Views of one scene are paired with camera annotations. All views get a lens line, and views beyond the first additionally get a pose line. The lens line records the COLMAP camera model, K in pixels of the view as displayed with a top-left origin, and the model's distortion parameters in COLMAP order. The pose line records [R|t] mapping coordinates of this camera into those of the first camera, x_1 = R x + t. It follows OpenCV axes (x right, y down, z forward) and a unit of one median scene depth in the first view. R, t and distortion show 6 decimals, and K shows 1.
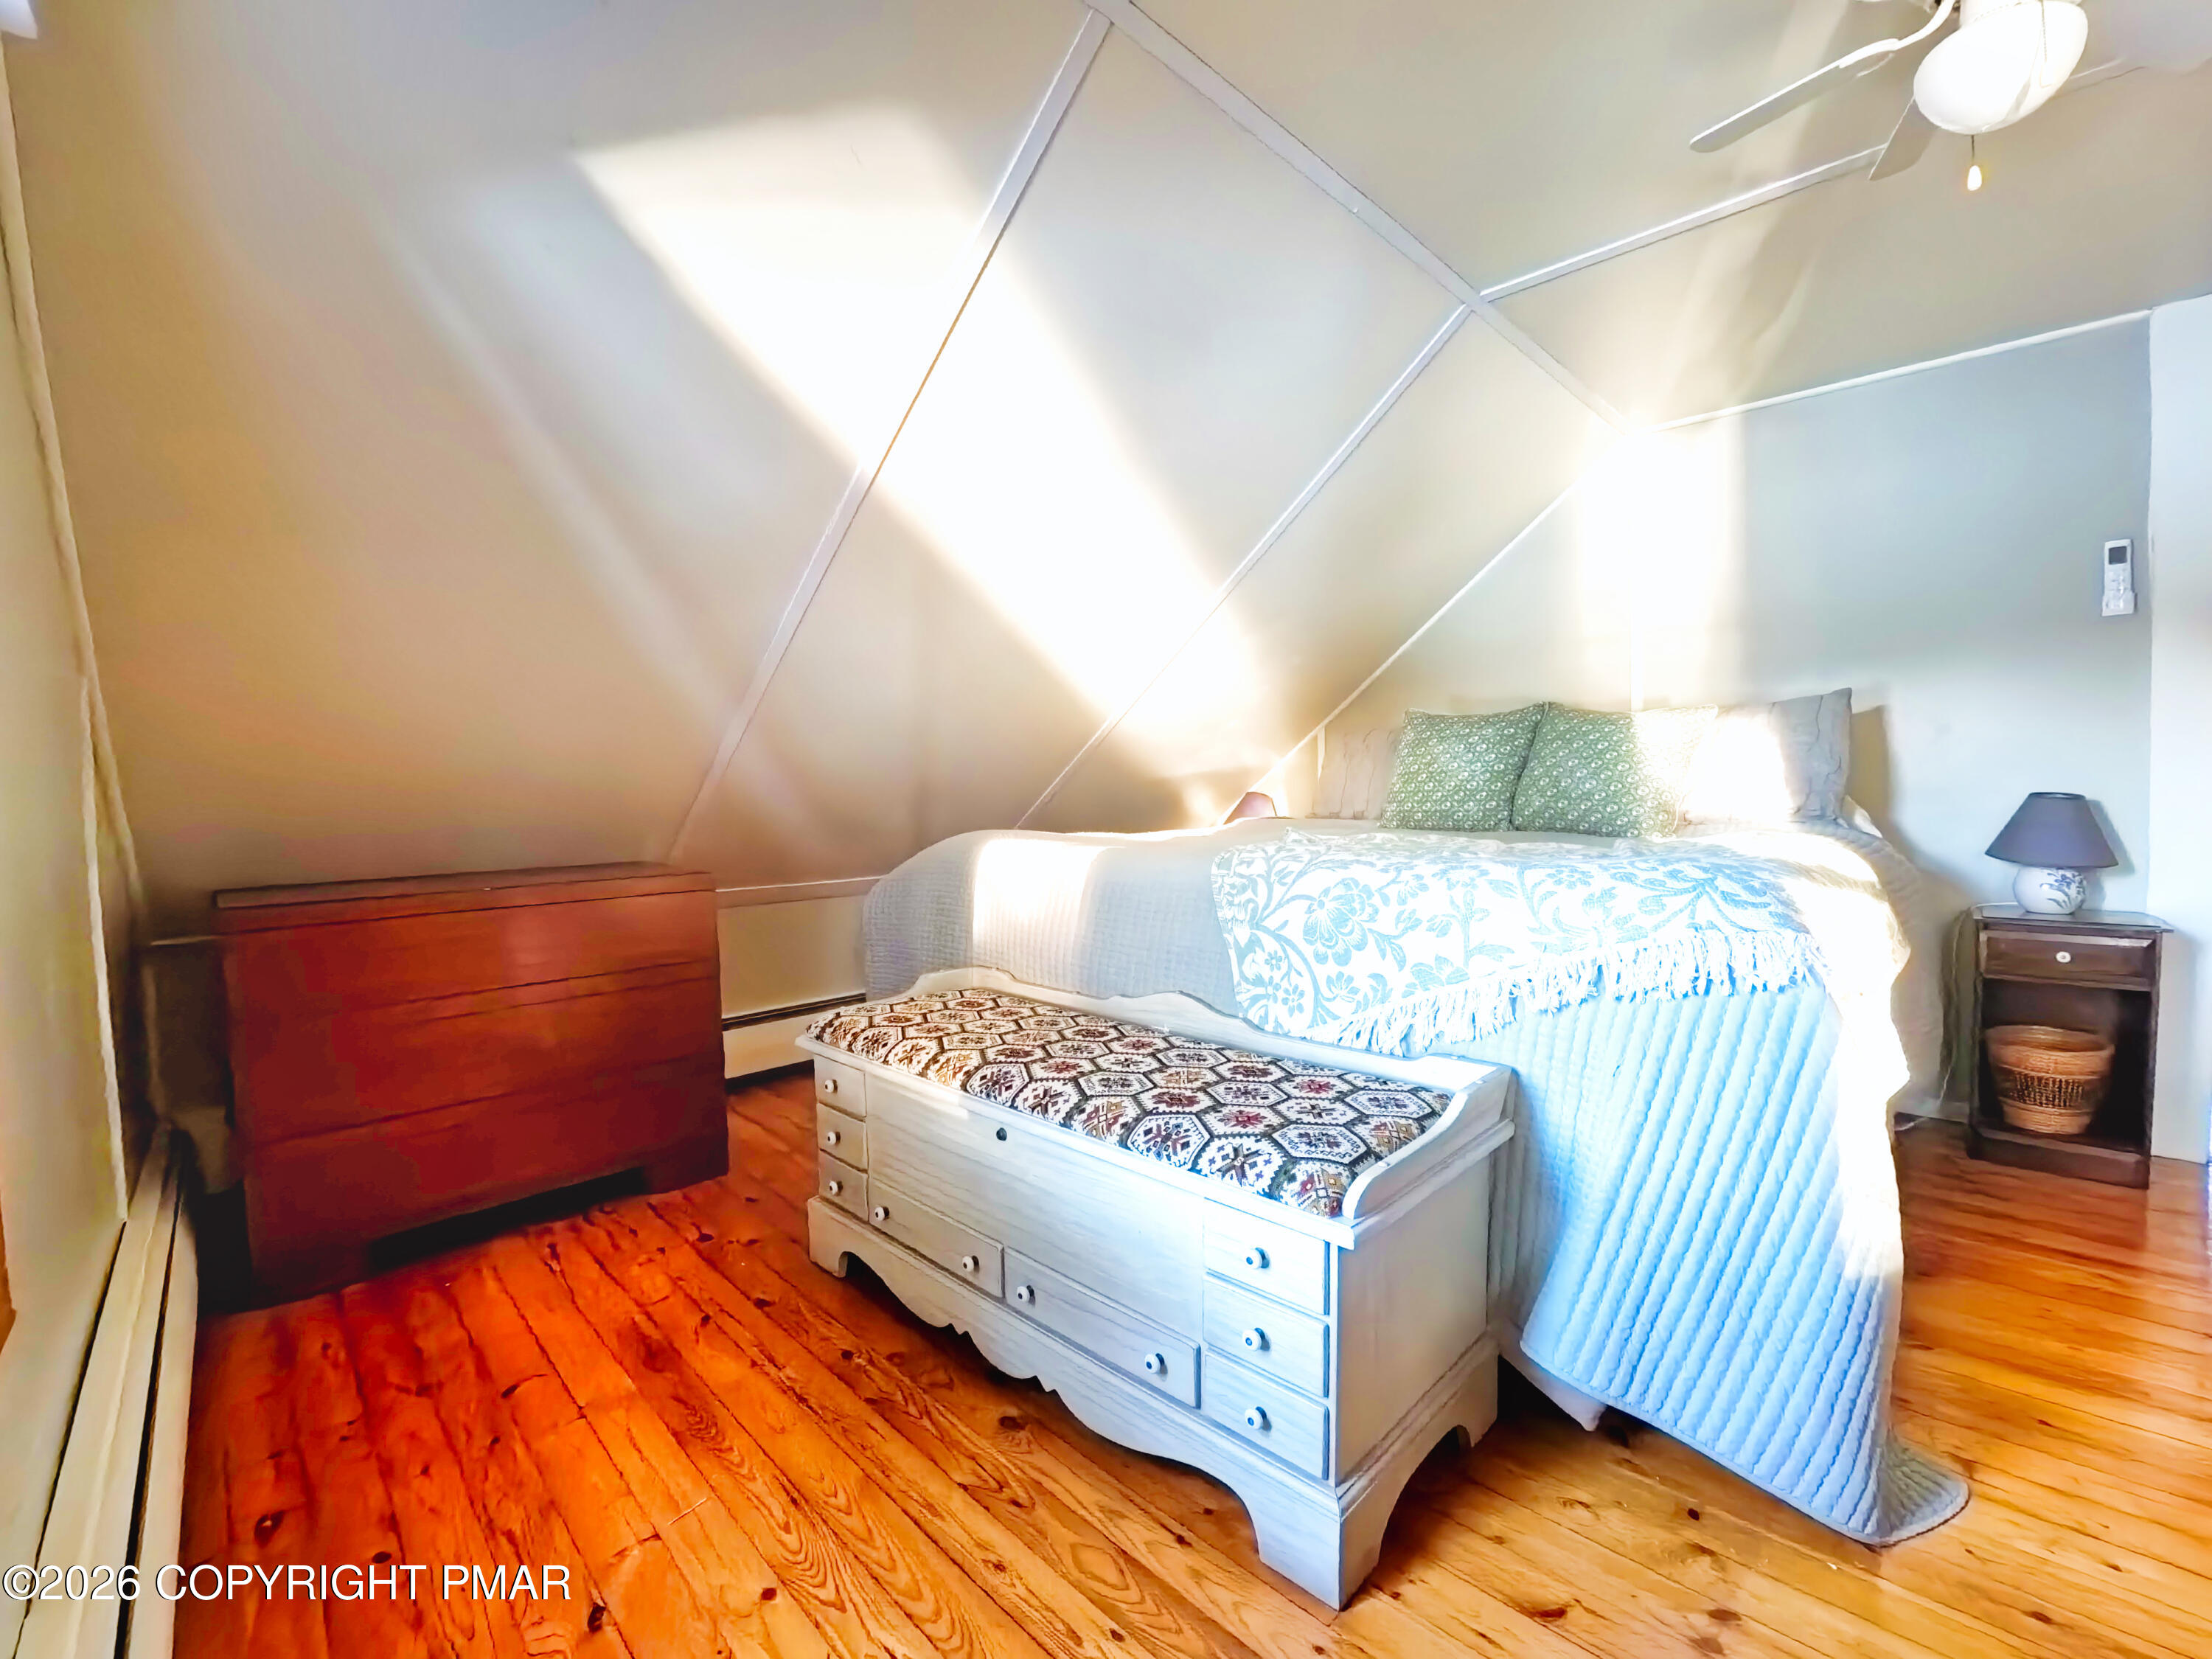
lens RADIAL K [[936.9, 0, 1113.3], [0, 936.9, 823.3], [0, 0, 1]] dist [-0.044957, 0.003334]
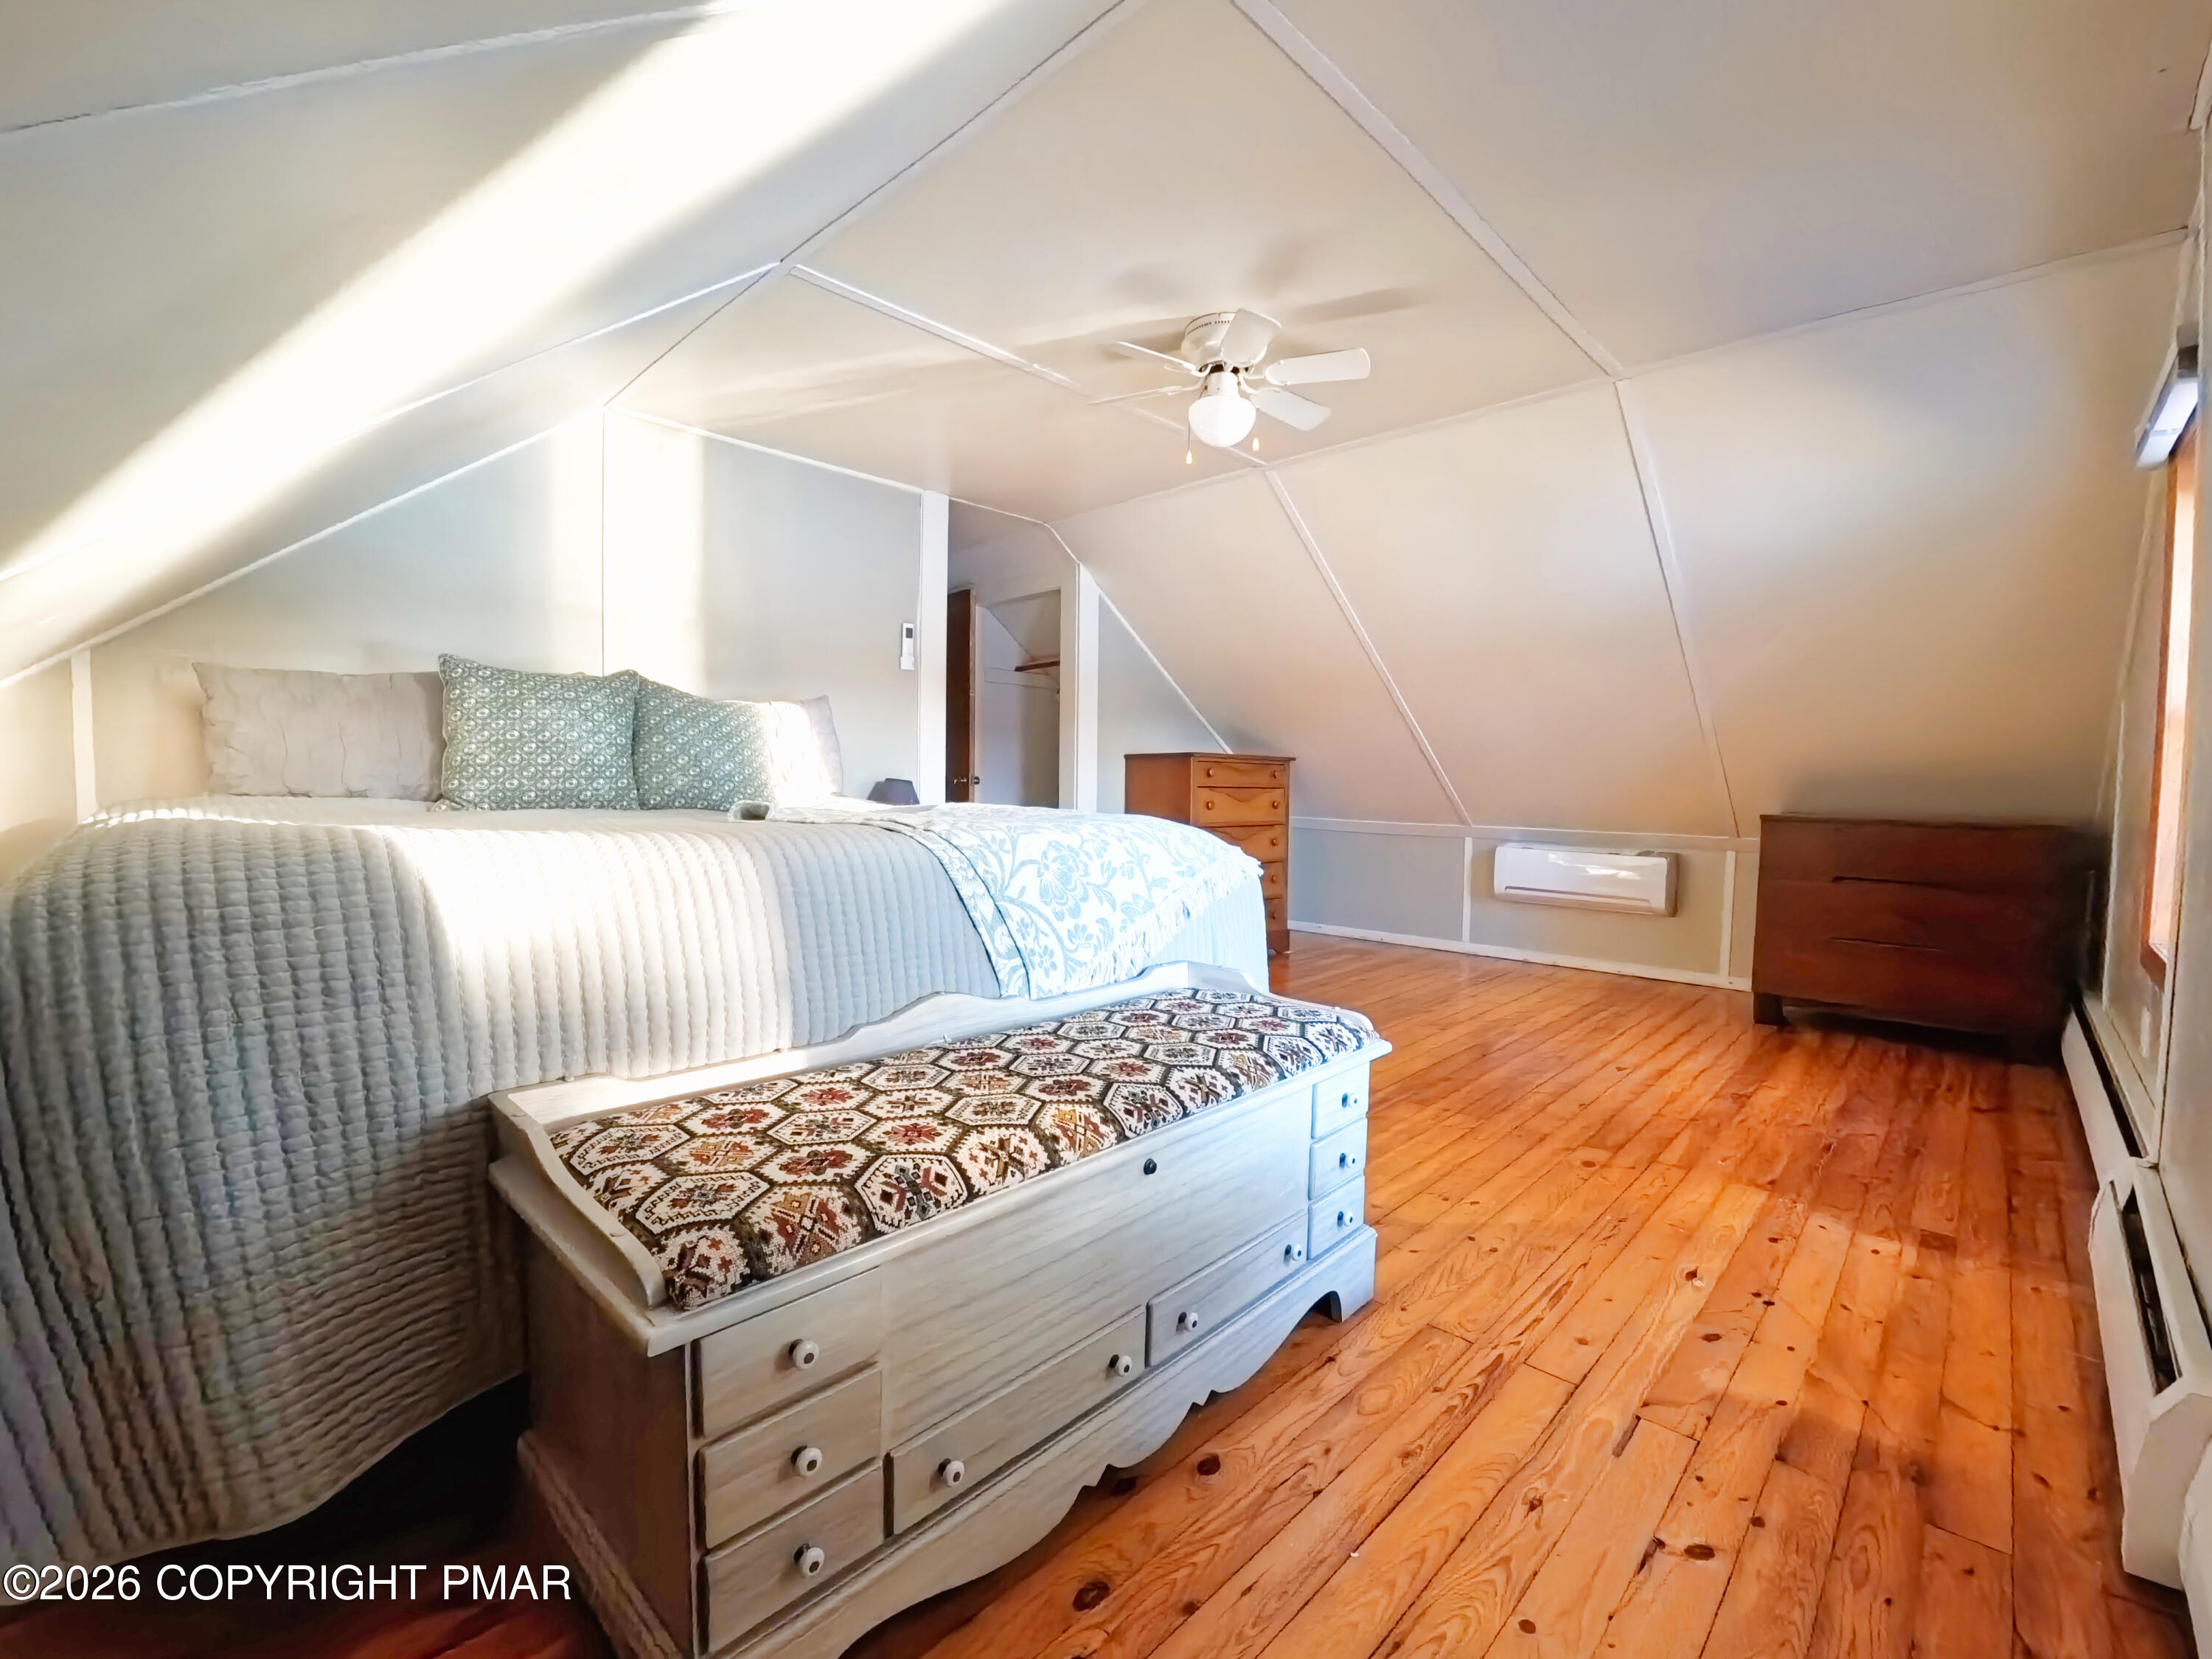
lens RADIAL K [[936.9, 0, 1115.3], [0, 936.9, 842.9], [0, 0, 1]] dist [-0.044957, 0.003334]
pose [[-0.016754, -0.042640, 0.998950, -0.819130], [0.023127, 0.998806, 0.043022, 0.016630], [-0.999592, 0.023823, -0.015748, 0.930820]]
